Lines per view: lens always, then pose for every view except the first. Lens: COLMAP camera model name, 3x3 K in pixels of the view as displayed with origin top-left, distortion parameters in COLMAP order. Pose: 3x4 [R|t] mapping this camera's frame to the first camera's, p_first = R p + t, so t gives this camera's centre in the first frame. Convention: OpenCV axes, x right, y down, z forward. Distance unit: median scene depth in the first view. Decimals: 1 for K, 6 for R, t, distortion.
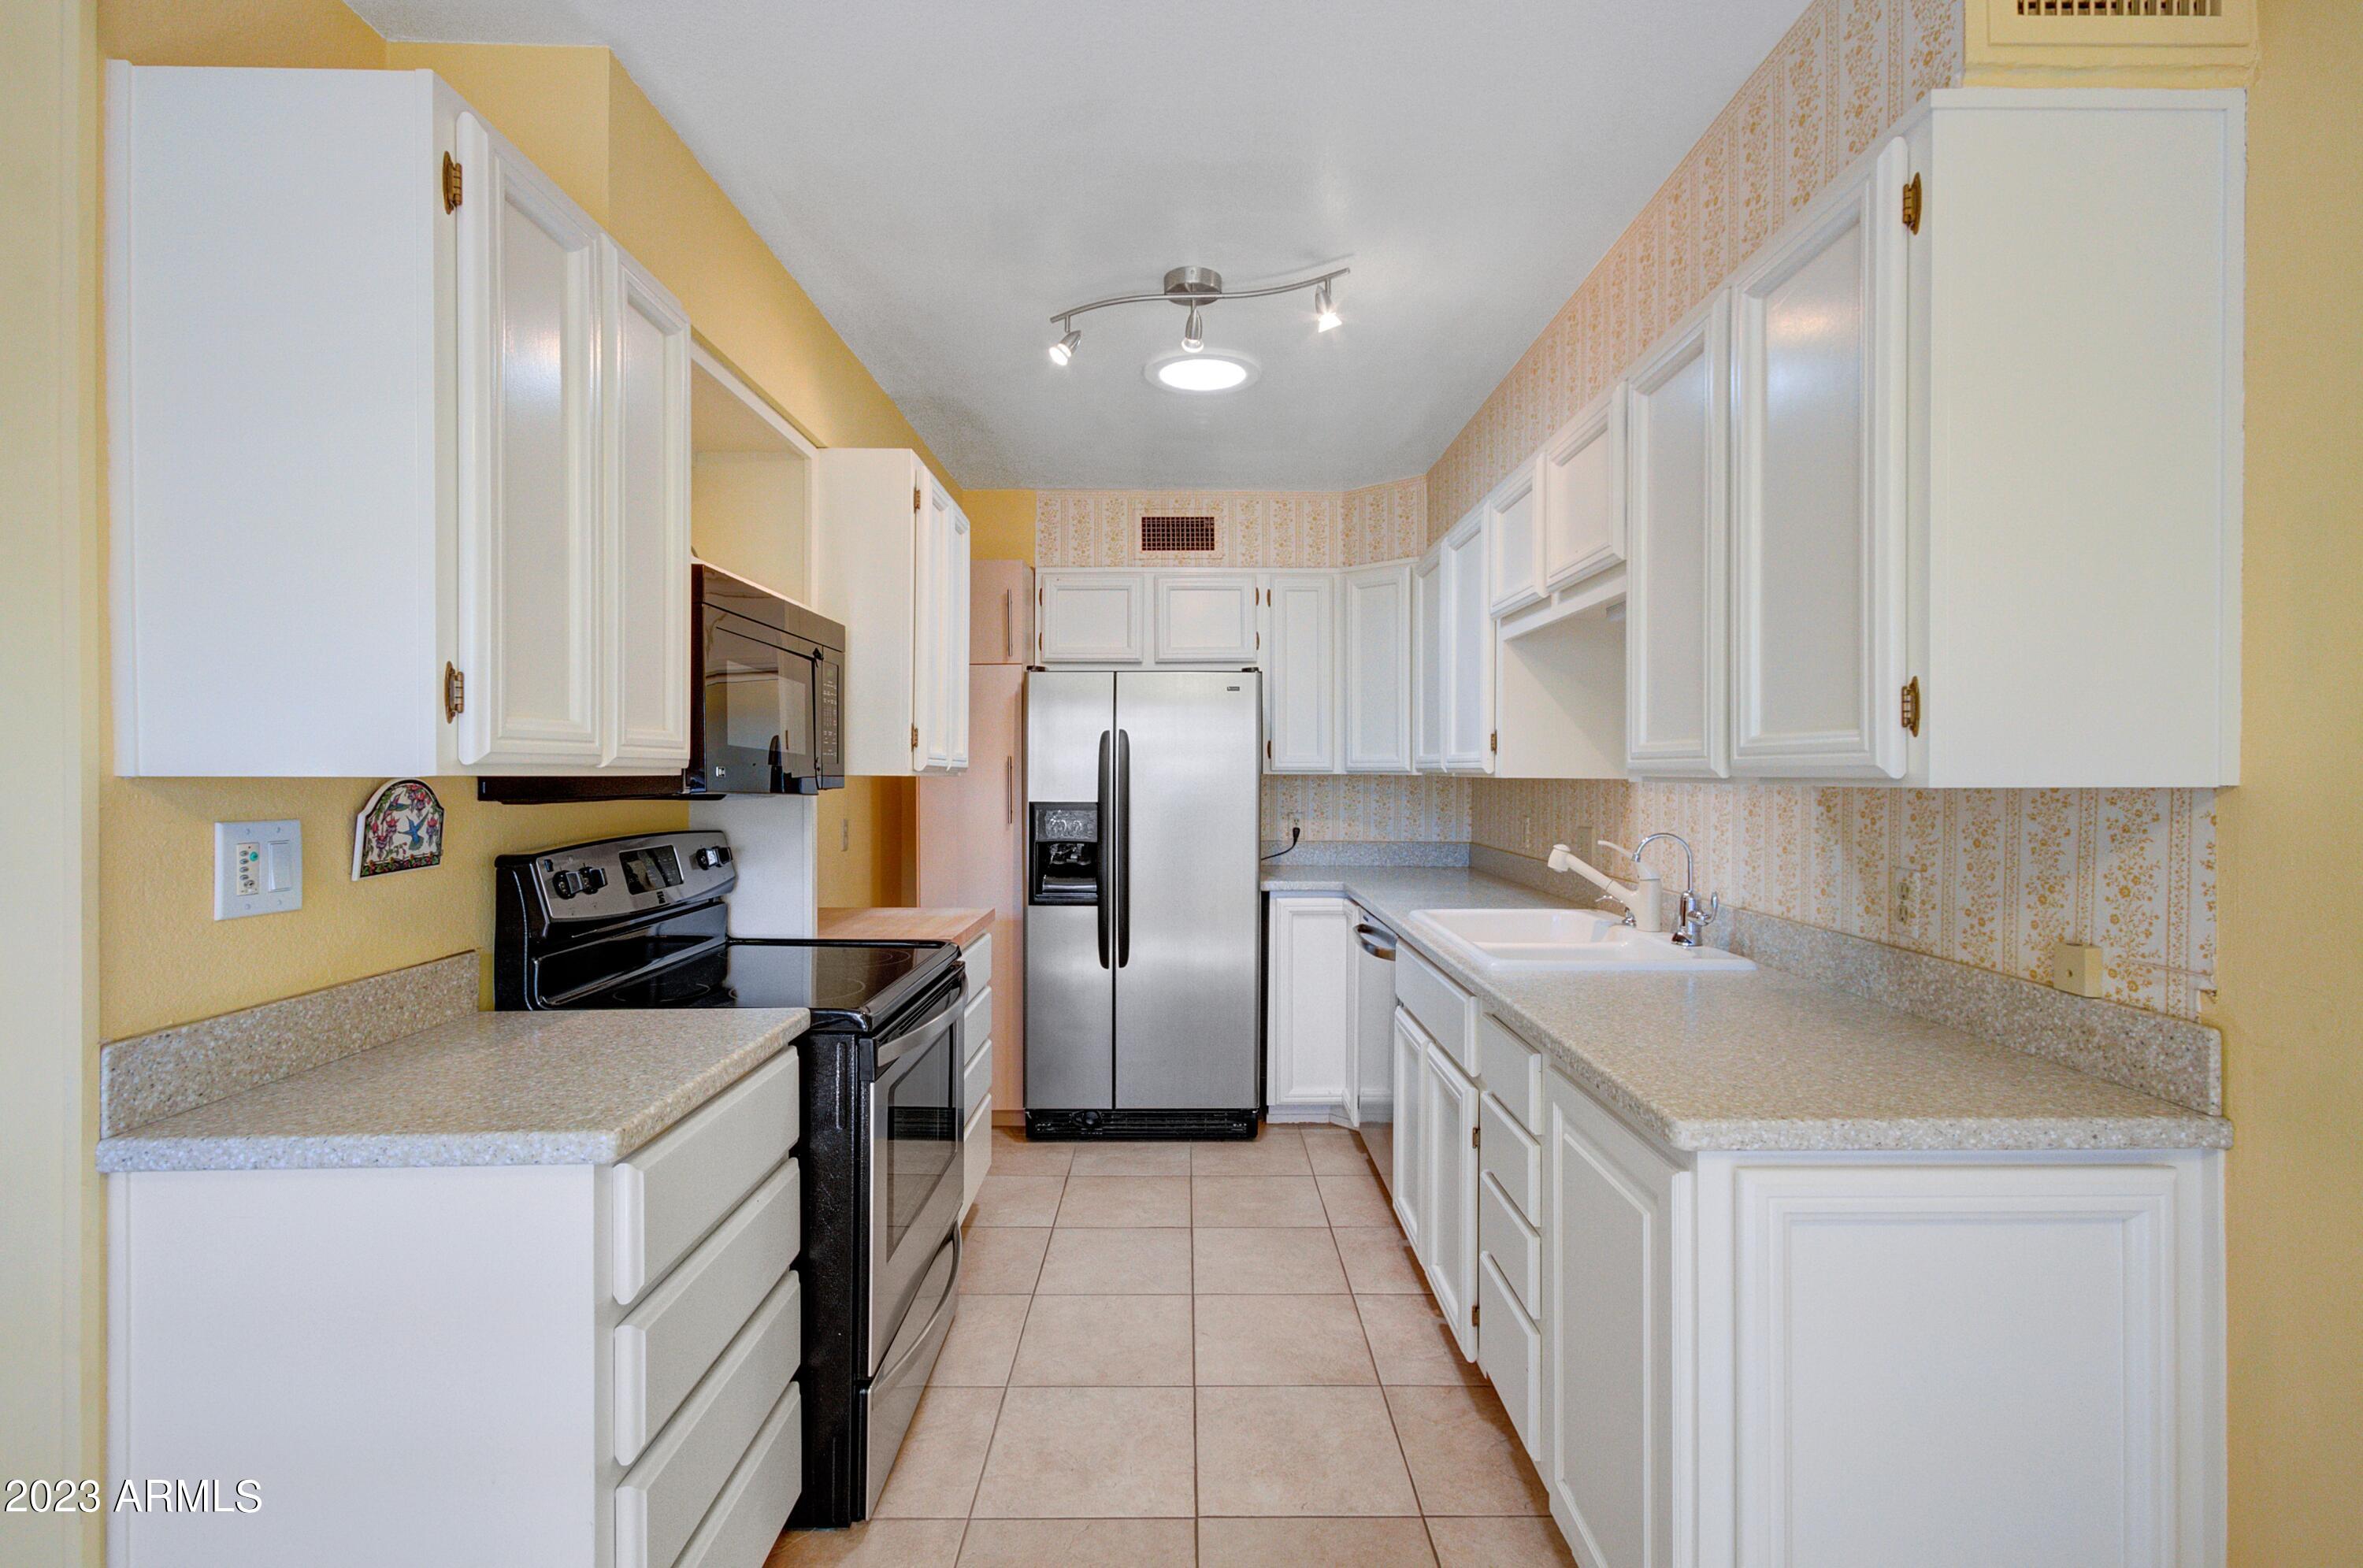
lens RADIAL K [[1039.2, 0, 1276.6], [0, 1039.2, 760.7], [0, 0, 1]] dist [0.002429, 0.004275]
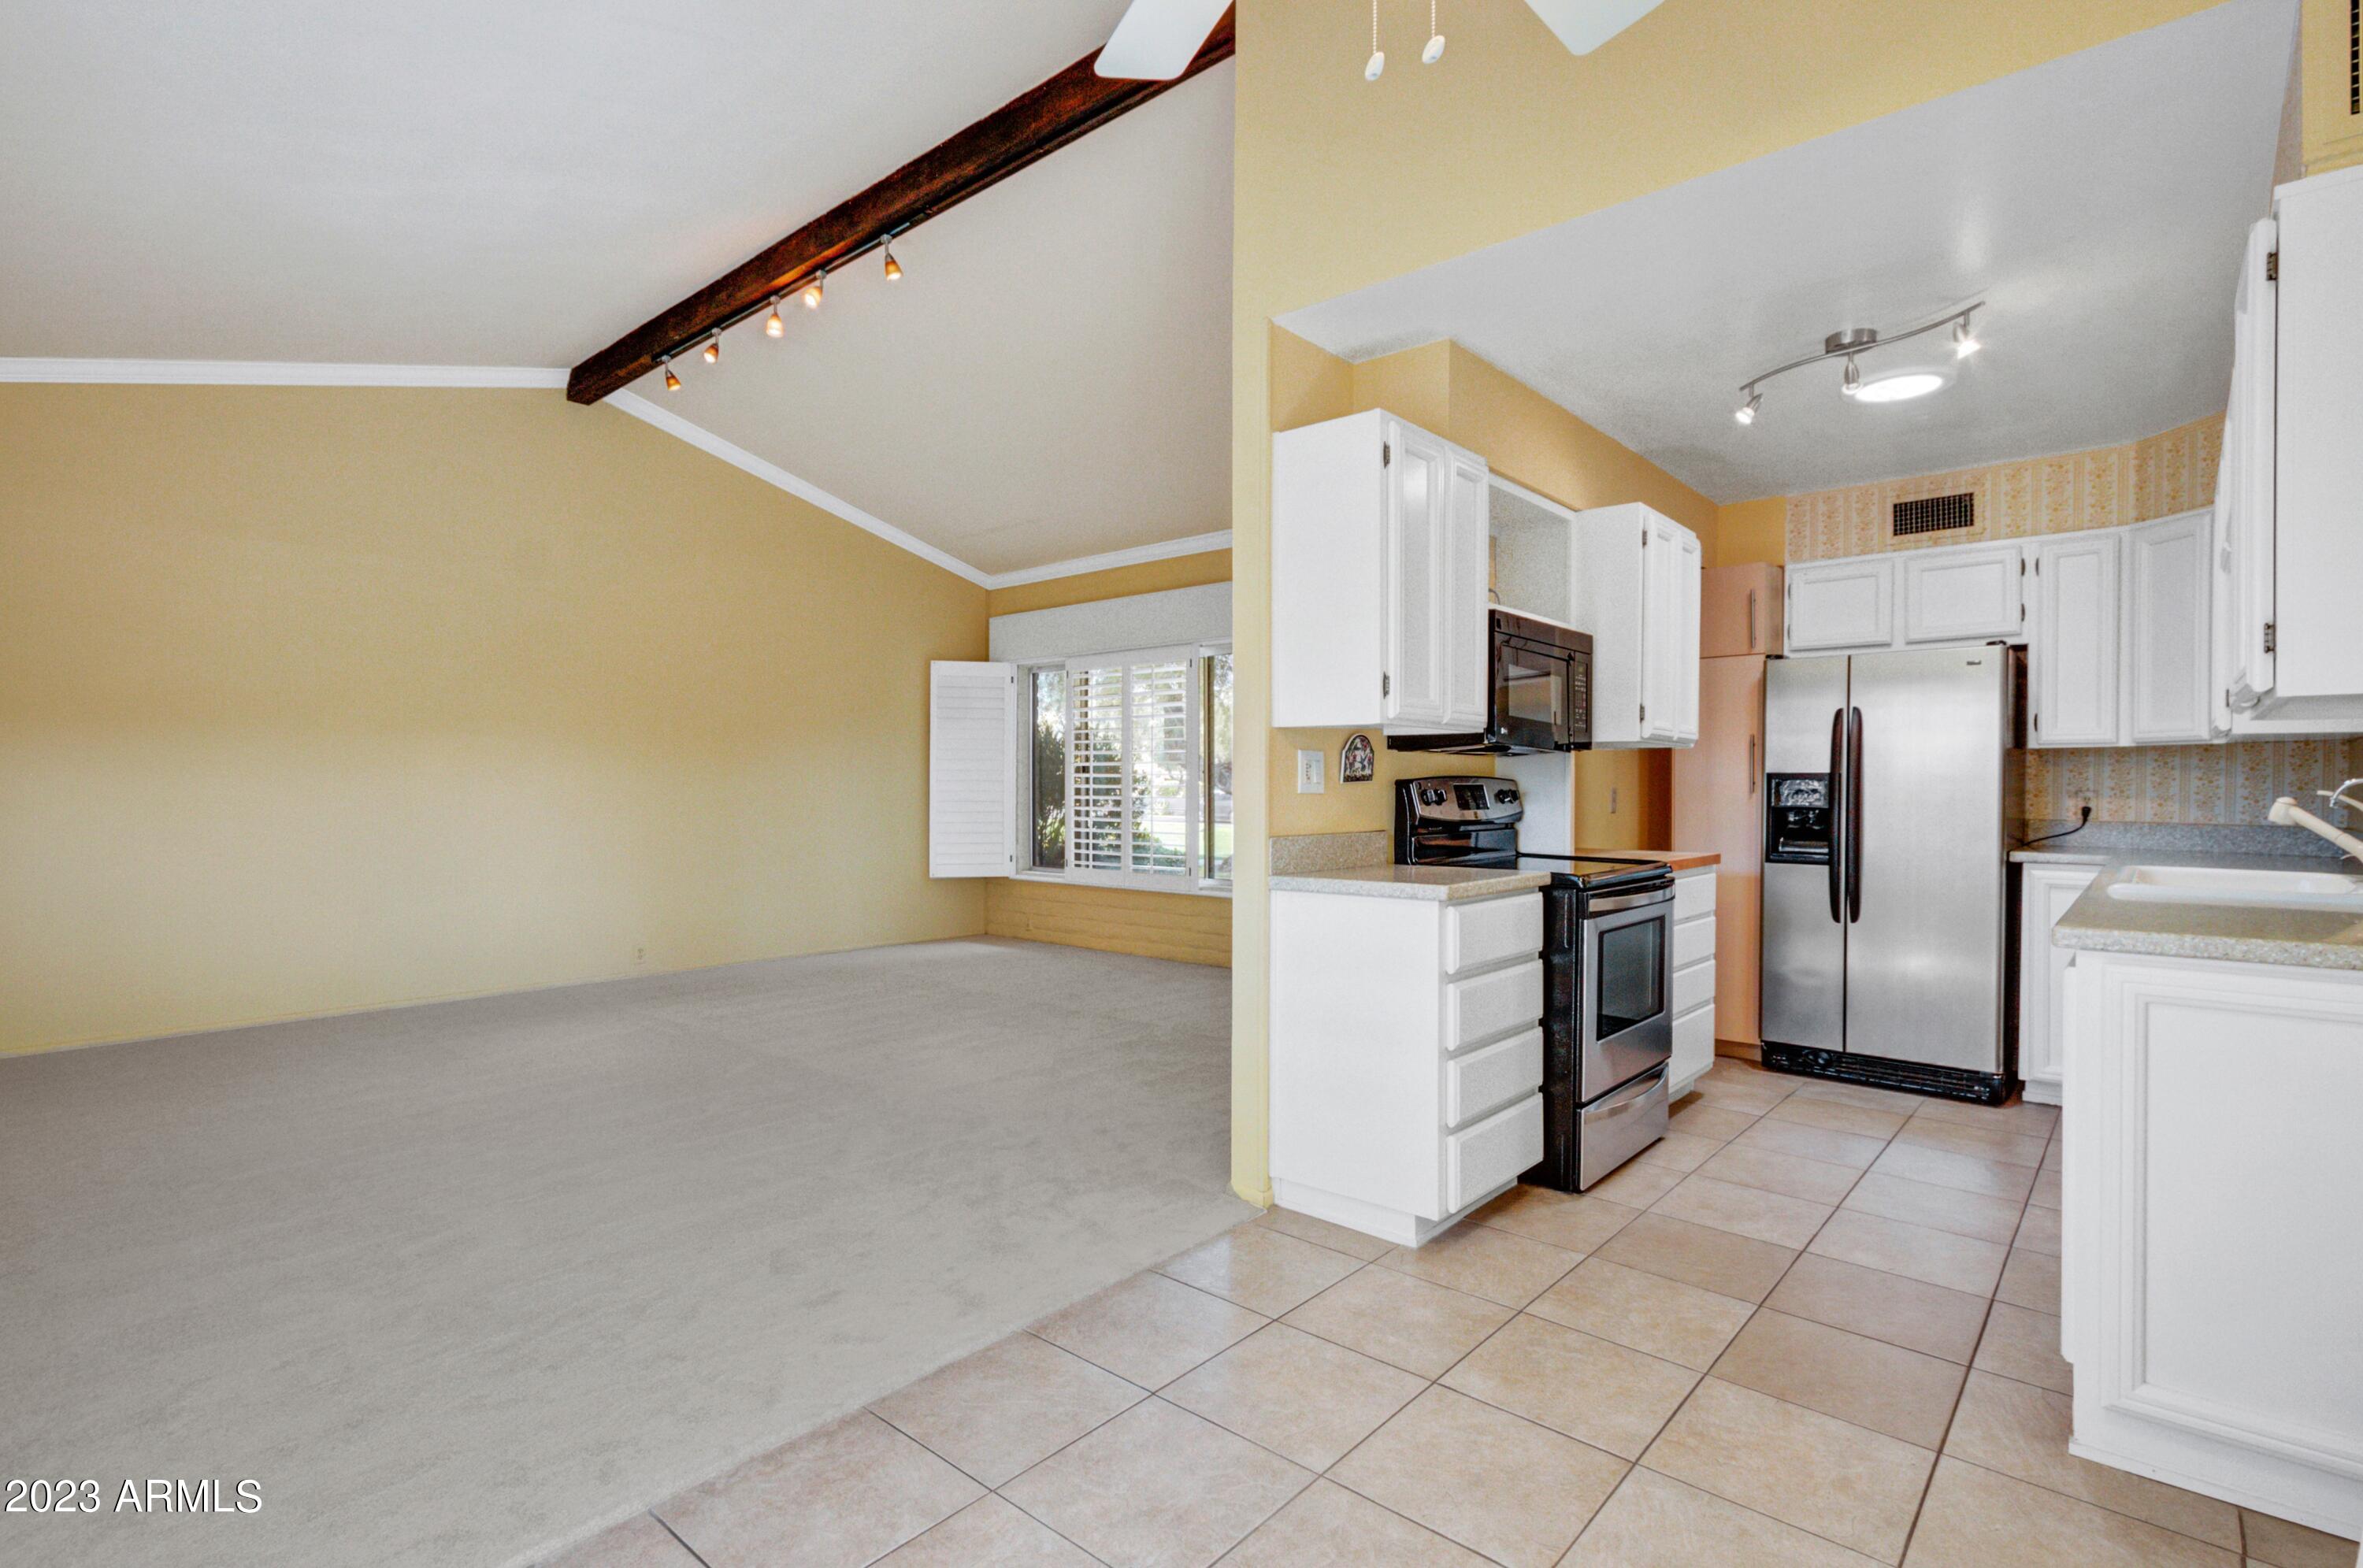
lens RADIAL K [[1118.0, 0, 1185.9], [0, 1118.0, 781.2], [0, 0, 1]] dist [-0.002185, 0.002193]
pose [[0.690247, 0.008446, -0.723525, 0.318142], [-0.002365, 0.999953, 0.009417, 0.057440], [0.723570, -0.004789, 0.690234, -0.471721]]
